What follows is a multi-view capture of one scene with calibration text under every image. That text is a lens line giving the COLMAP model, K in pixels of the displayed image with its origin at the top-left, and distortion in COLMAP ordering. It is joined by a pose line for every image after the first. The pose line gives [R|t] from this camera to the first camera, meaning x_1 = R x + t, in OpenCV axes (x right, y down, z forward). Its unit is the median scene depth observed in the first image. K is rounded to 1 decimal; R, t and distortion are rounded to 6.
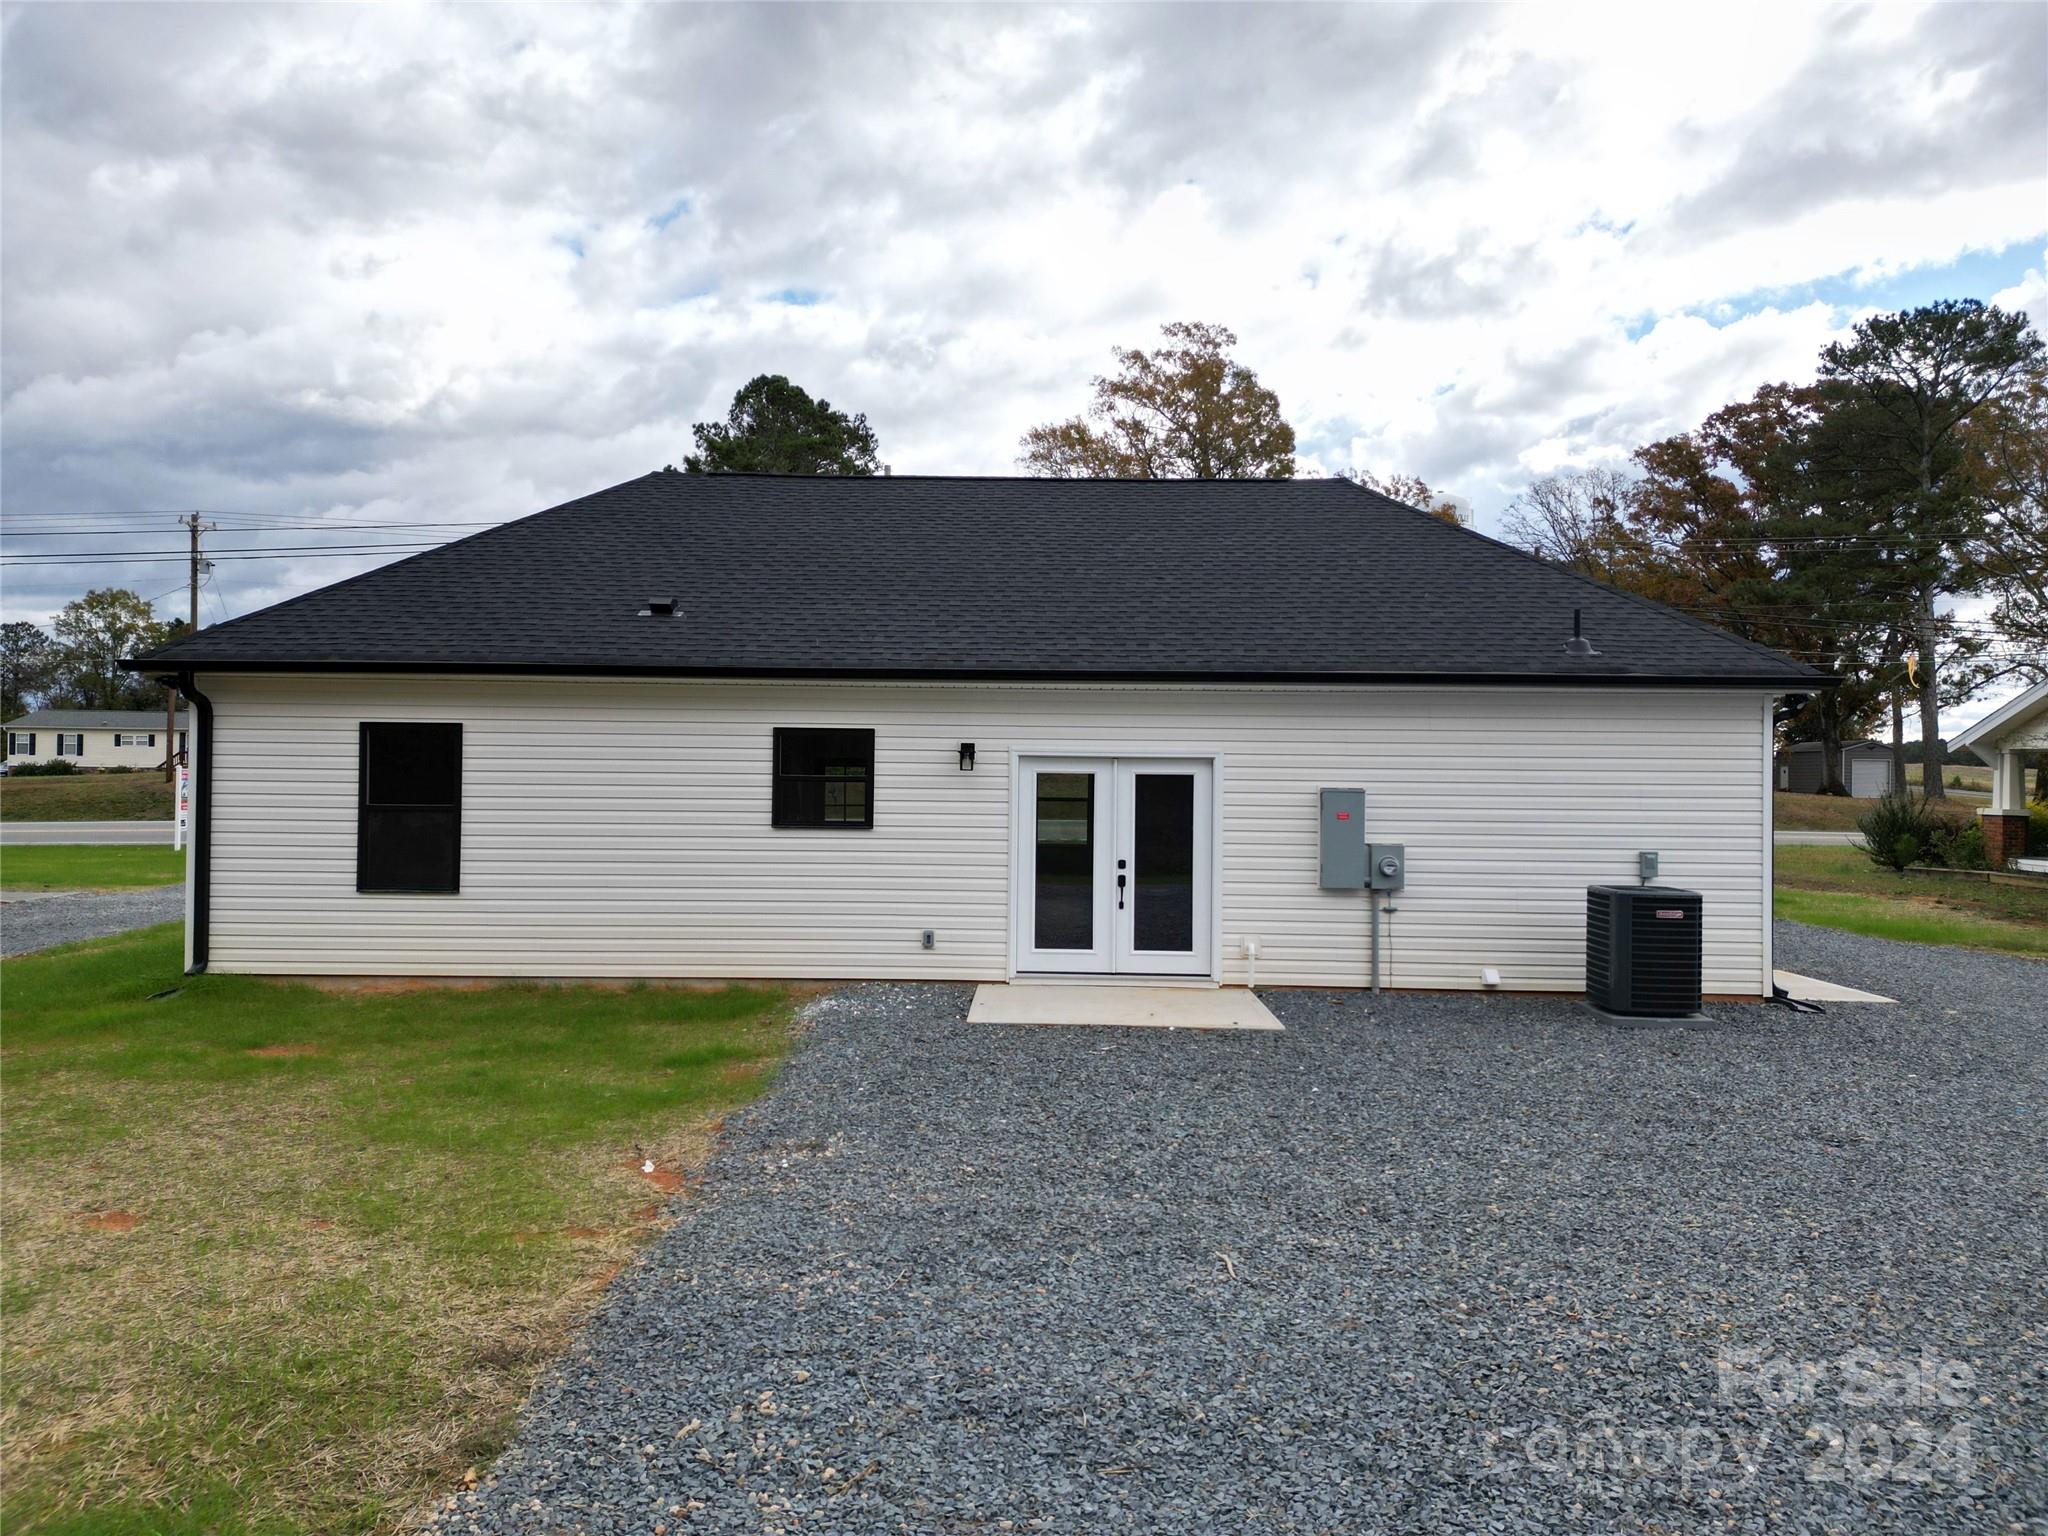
lens RADIAL K [[1429.6, 0, 1021.4], [0, 1429.6, 762.6], [0, 0, 1]] dist [0.067378, -0.061863]
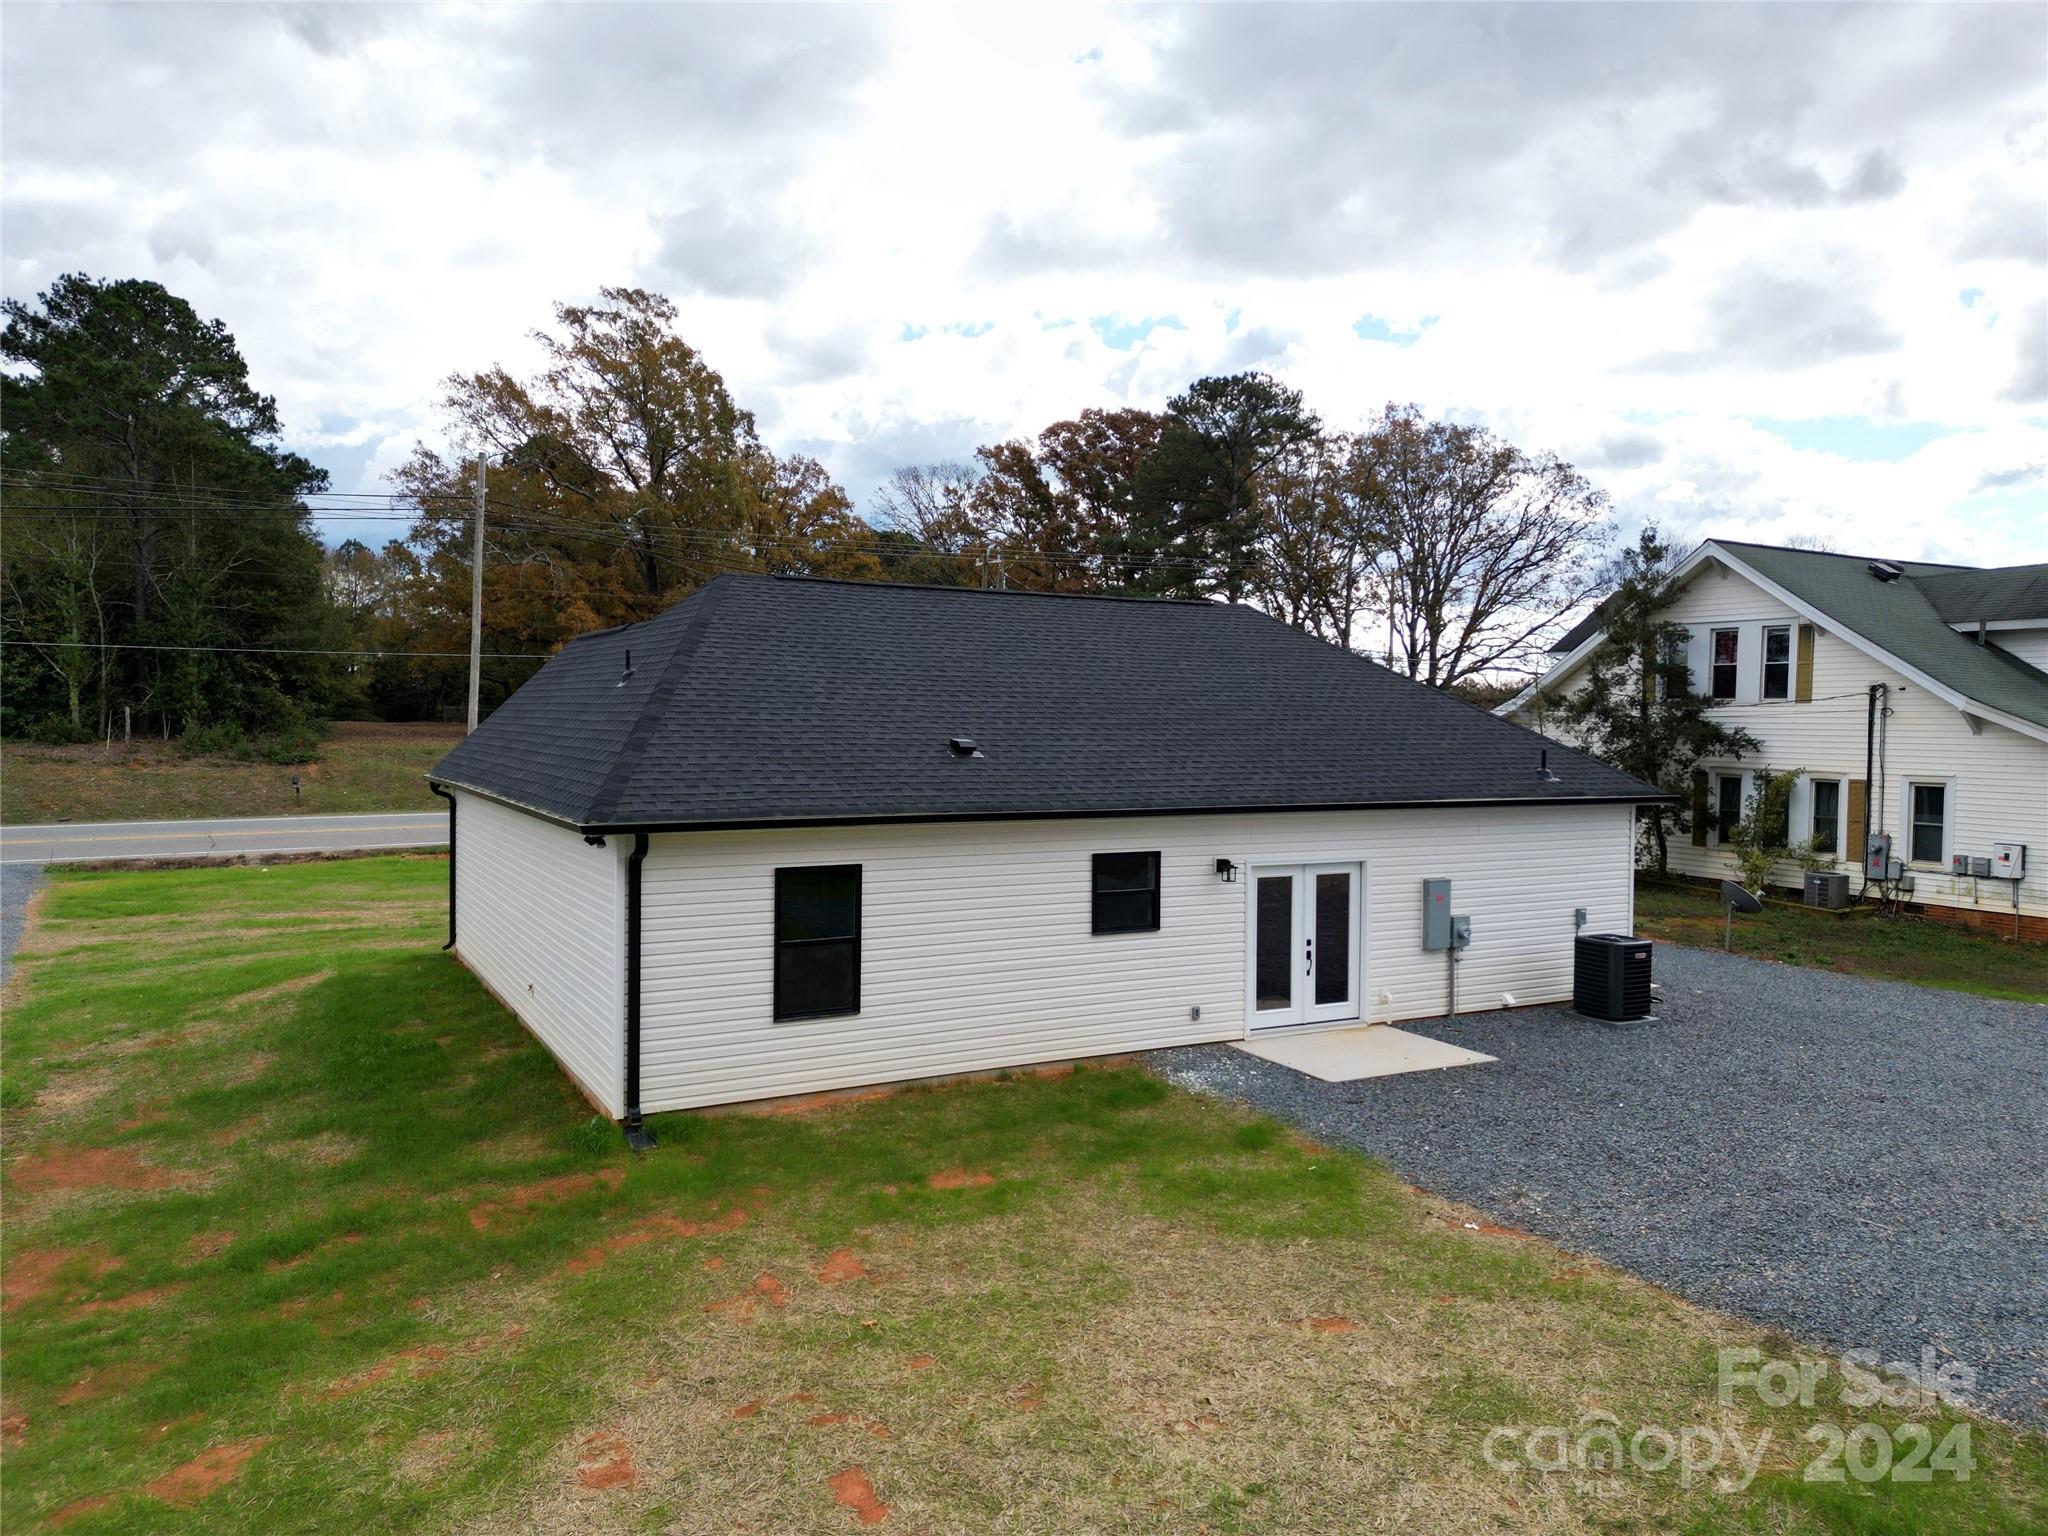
lens RADIAL K [[1429.6, 0, 1003.3], [0, 1429.6, 770.1], [0, 0, 1]] dist [0.067378, -0.061863]
pose [[0.866848, -0.021723, 0.498098, -0.850358], [-0.006695, 0.998453, 0.055197, -0.164121], [-0.498527, -0.051182, 0.865362, -0.022850]]
